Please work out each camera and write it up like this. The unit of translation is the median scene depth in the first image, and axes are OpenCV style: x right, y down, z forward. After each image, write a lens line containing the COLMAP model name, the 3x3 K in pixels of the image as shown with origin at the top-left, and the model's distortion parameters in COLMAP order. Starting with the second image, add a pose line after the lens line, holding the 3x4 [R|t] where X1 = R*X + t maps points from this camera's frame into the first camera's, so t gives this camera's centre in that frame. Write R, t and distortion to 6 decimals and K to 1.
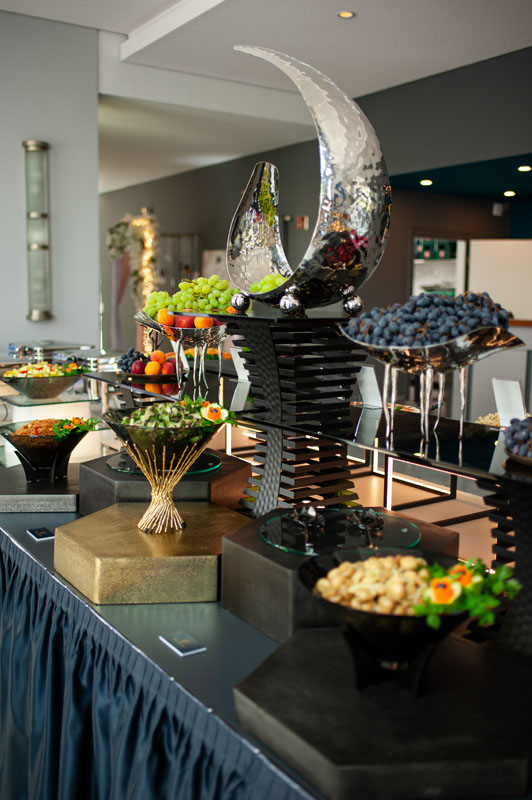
lens RADIAL K [[785.5, 0, 266.0], [0, 785.5, 400.0], [0, 0, 1]] dist [-0.120875, 0.277705]
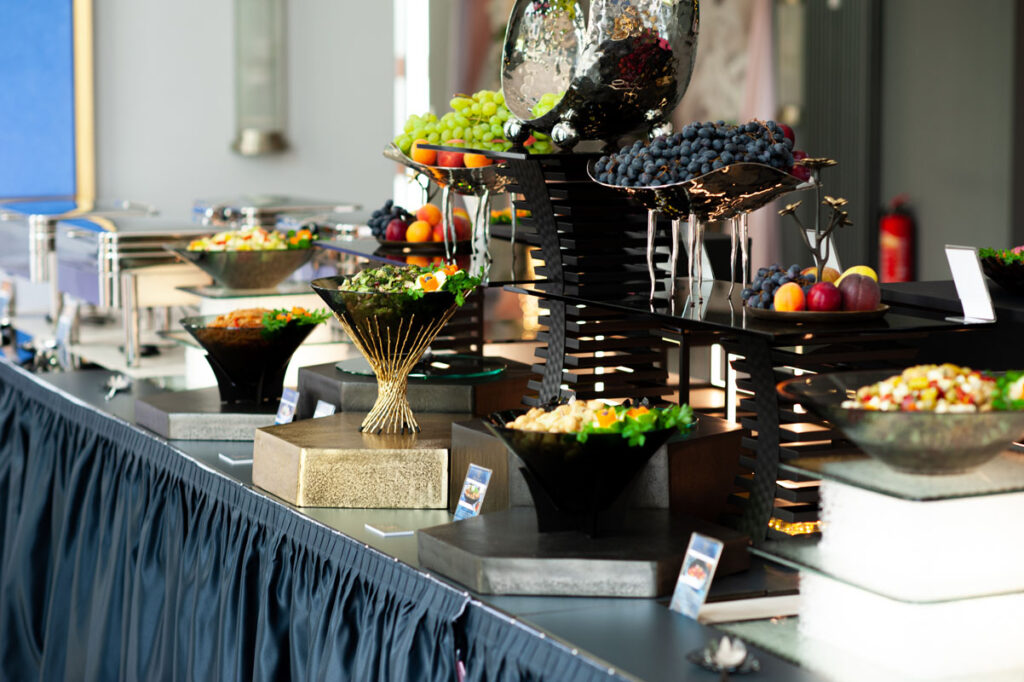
lens RADIAL K [[2557.8, 0, 512.0], [0, 2557.8, 341.0], [0, 0, 1]] dist [-0.040142, -0.389859]
pose [[0.982085, 0.011488, -0.188086, 0.359659], [-0.016664, 0.999524, -0.025958, 0.112933], [0.187699, 0.028627, 0.981809, -1.138980]]
